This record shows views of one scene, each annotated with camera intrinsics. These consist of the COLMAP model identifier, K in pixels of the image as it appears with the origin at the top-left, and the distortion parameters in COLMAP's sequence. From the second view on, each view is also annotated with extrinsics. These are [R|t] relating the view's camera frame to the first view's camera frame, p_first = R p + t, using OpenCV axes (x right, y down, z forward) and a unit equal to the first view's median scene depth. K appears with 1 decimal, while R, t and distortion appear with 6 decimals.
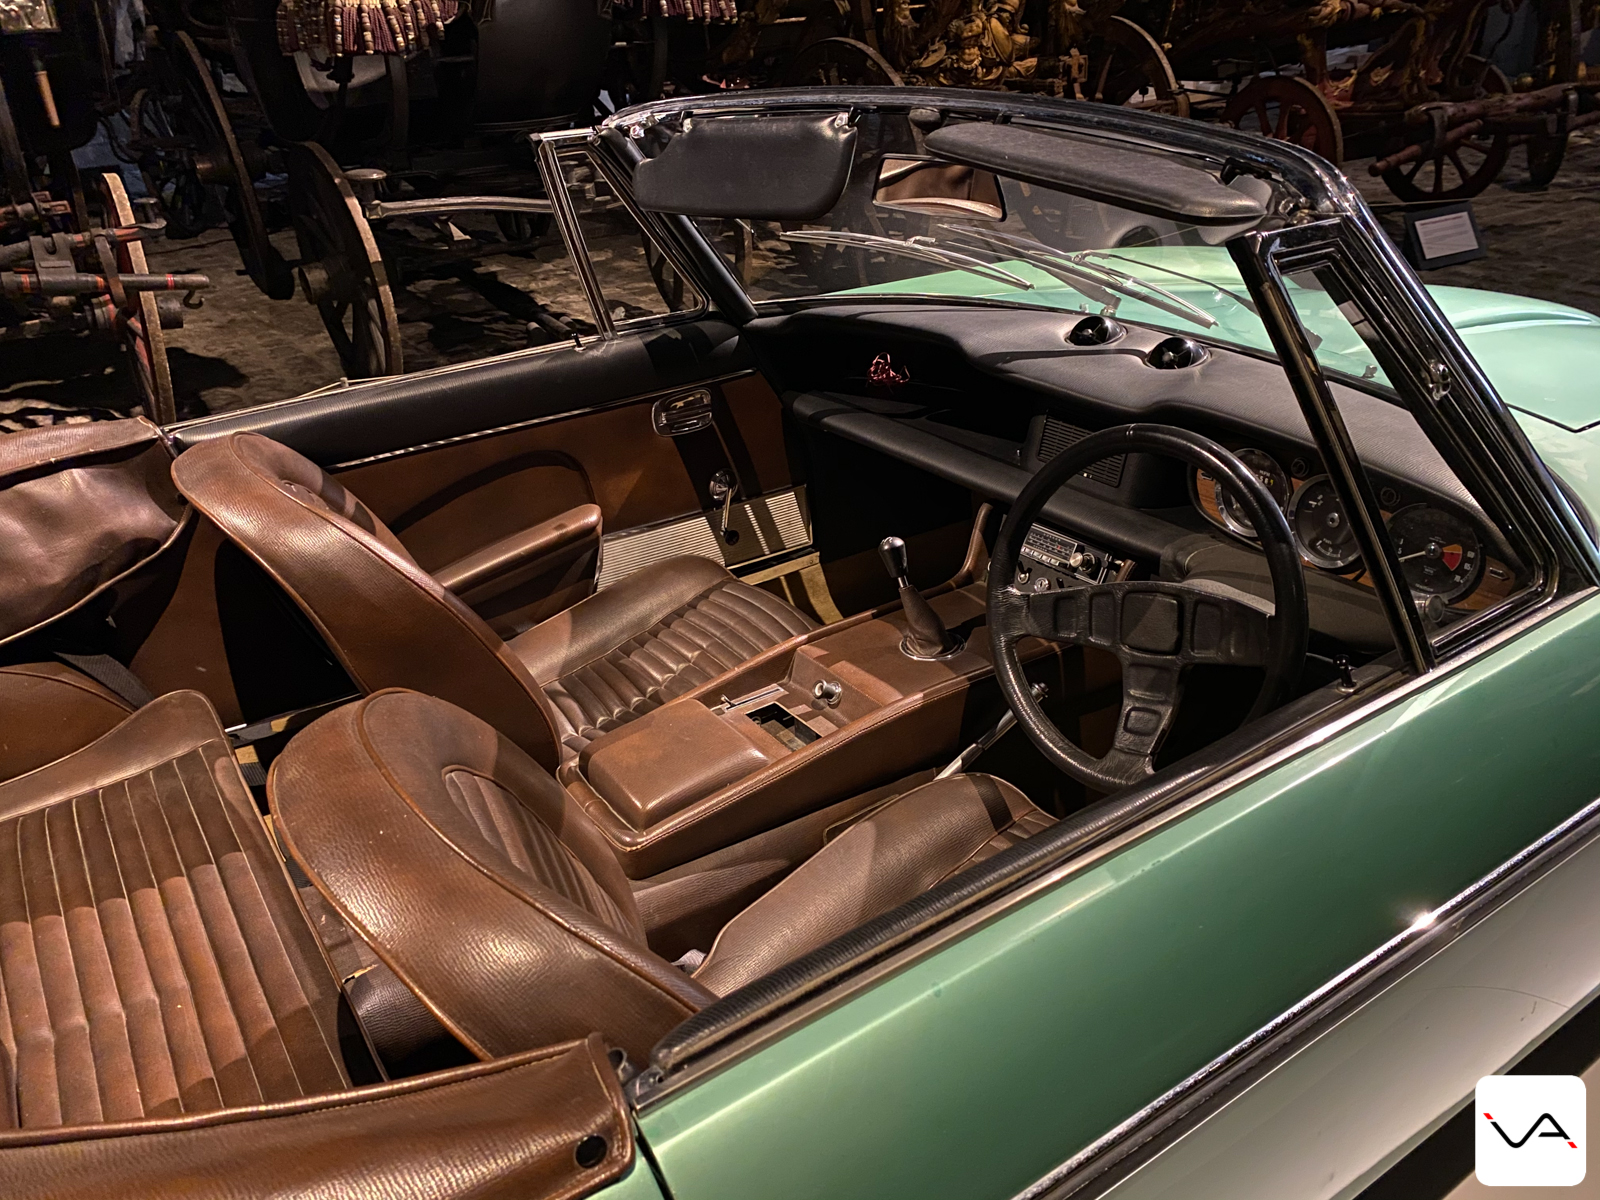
lens RADIAL K [[1216.6, 0, 800.0], [0, 1216.6, 600.0], [0, 0, 1]] dist [0.003953, 0.012745]
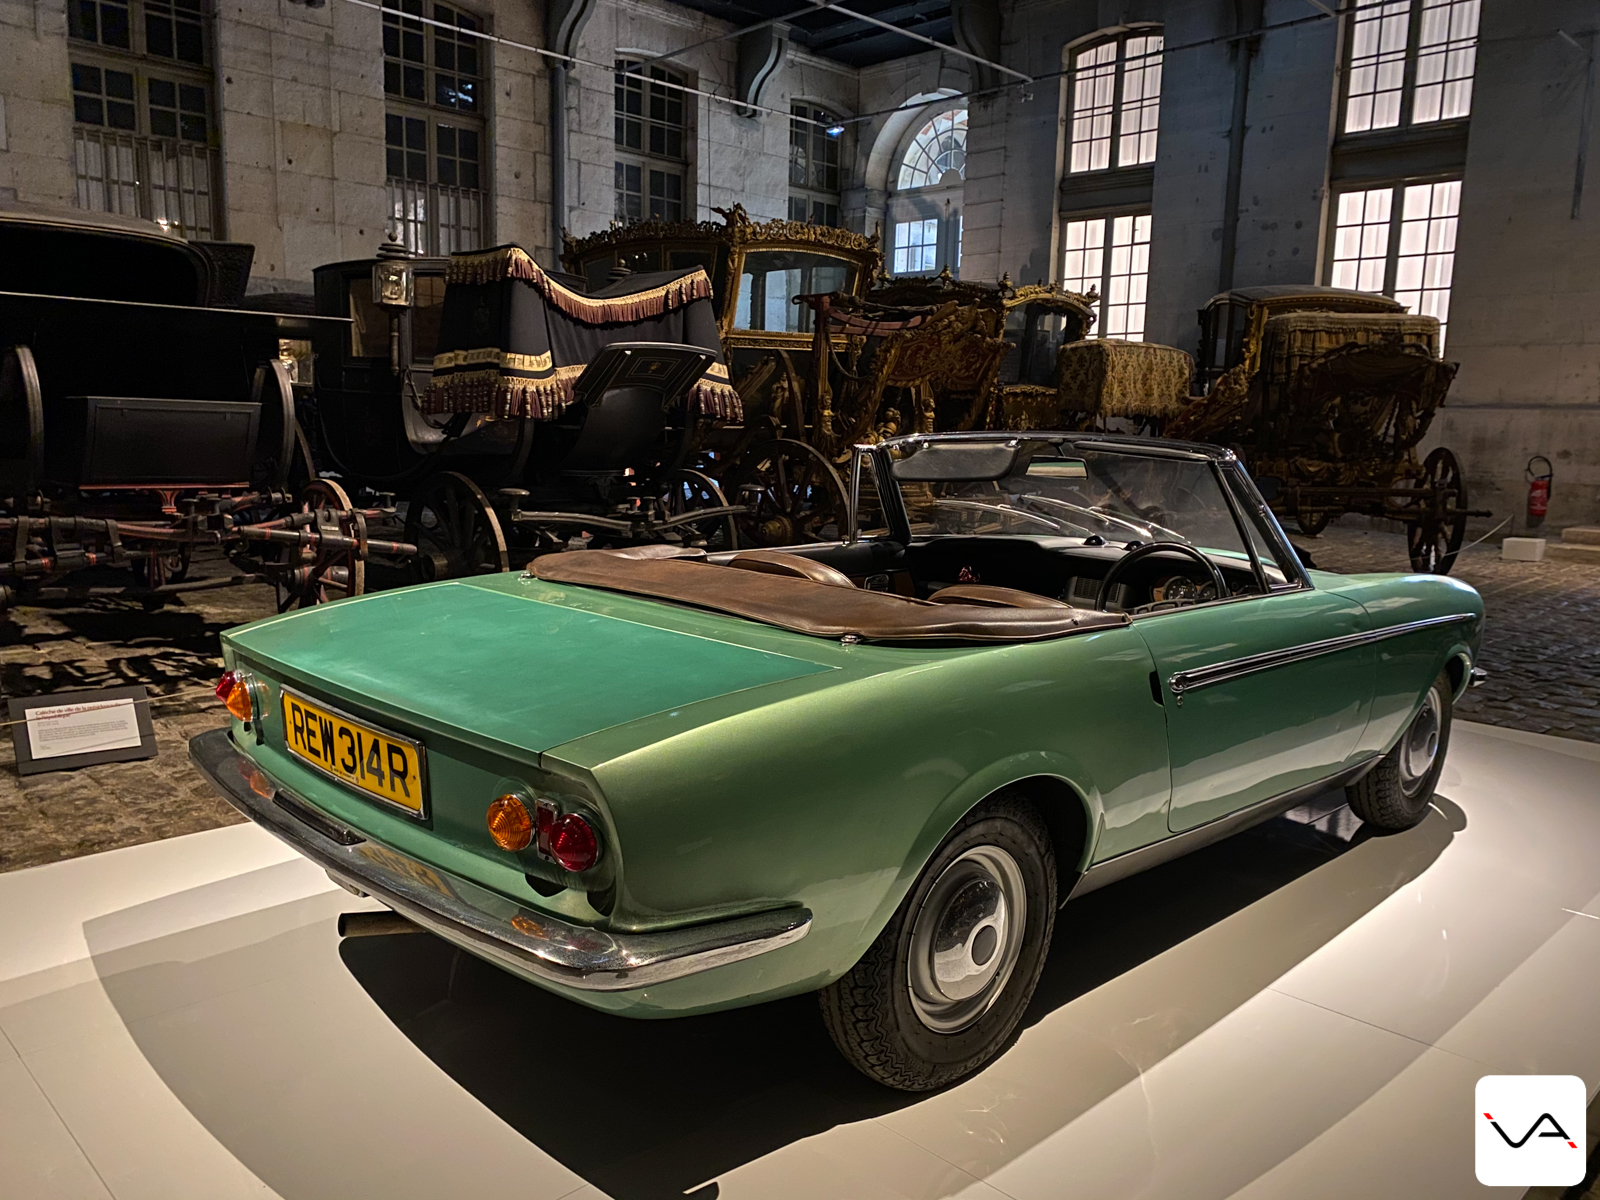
lens RADIAL K [[1220.1, 0, 800.0], [0, 1220.1, 600.0], [0, 0, 1]] dist [0.105009, 0.001825]
pose [[0.979837, 0.054221, 0.192303, -0.304742], [0.009464, 0.948797, -0.315744, 0.249675], [-0.199576, 0.311197, 0.929153, -0.410612]]
